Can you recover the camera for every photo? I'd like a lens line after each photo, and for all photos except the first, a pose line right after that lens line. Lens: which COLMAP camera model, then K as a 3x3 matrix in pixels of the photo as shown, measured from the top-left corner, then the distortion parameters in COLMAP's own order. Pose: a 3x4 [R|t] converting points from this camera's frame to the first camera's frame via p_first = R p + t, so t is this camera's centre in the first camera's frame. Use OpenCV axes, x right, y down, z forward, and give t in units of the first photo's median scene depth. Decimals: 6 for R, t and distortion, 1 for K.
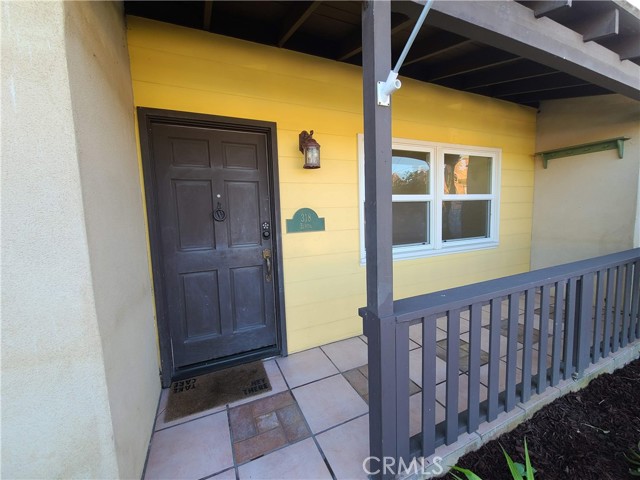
lens RADIAL K [[260.7, 0, 320.3], [0, 260.7, 237.6], [0, 0, 1]] dist [-0.000530, -0.000706]
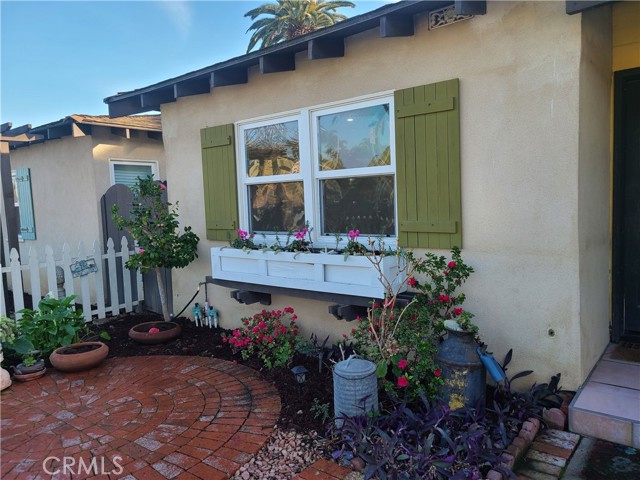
lens RADIAL K [[477.5, 0, 324.6], [0, 477.5, 239.2], [0, 0, 1]] dist [0.065215, -0.047036]
pose [[0.450016, 0.087810, -0.888693, 0.509865], [-0.060801, 0.995857, 0.067610, 0.102762], [0.890948, 0.023608, 0.453490, -0.812097]]
